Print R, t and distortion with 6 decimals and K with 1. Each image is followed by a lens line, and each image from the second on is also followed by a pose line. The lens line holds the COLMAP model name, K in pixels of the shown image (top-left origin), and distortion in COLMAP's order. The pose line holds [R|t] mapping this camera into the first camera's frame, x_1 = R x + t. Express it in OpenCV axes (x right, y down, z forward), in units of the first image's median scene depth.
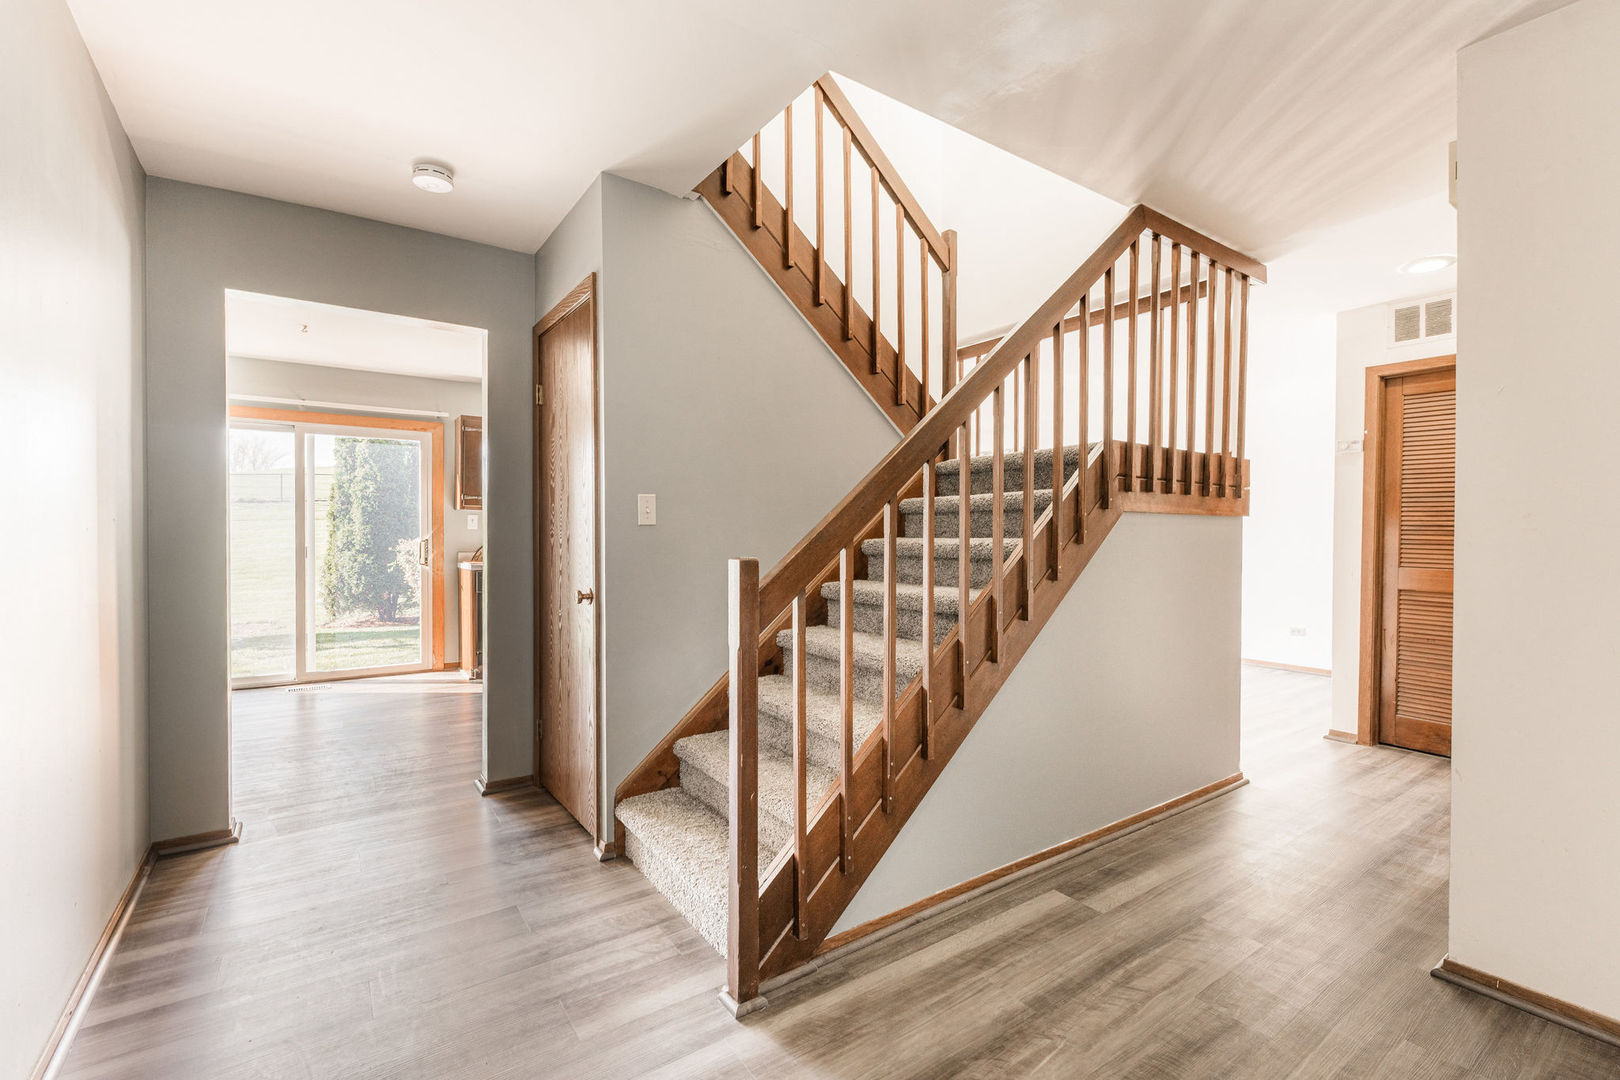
lens RADIAL K [[721.6, 0, 810.0], [0, 721.6, 540.0], [0, 0, 1]] dist [0.050492, -0.000004]
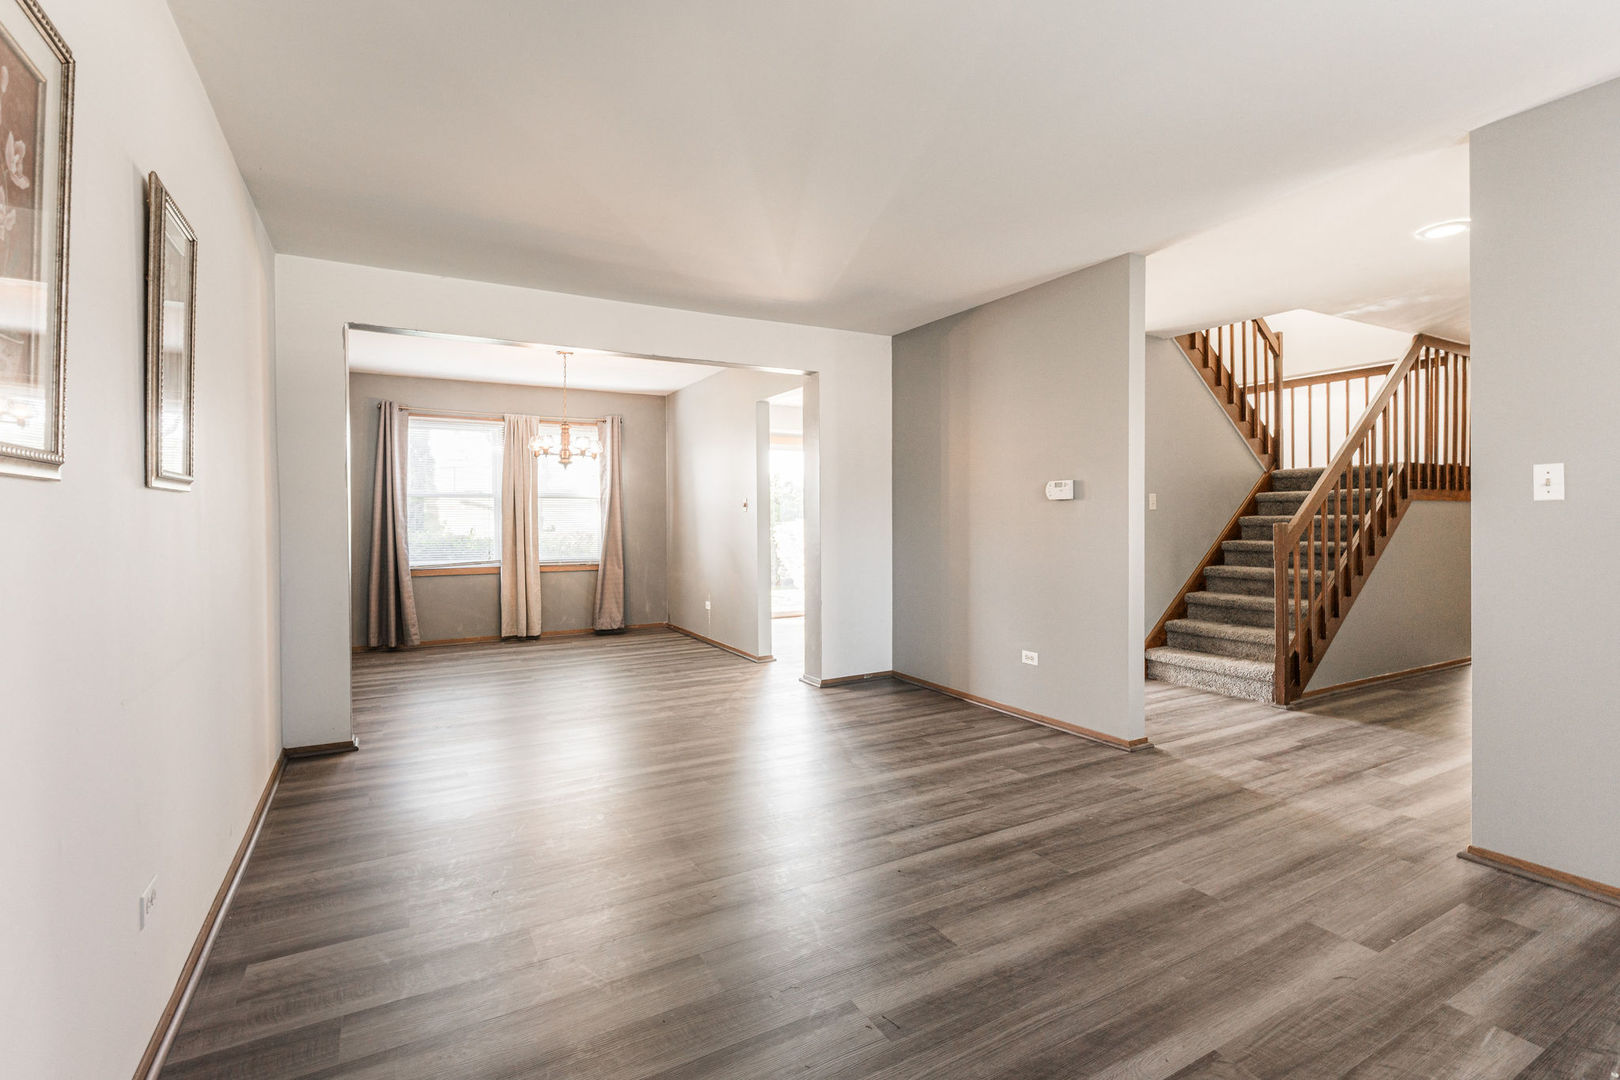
lens RADIAL K [[745.8, 0, 811.5], [0, 745.8, 527.6], [0, 0, 1]] dist [-0.002065, -0.000256]
pose [[0.995687, -0.004216, -0.092676, -0.820395], [0.003676, 0.999975, -0.005988, 0.034975], [0.092699, 0.005622, 0.995678, -0.912293]]
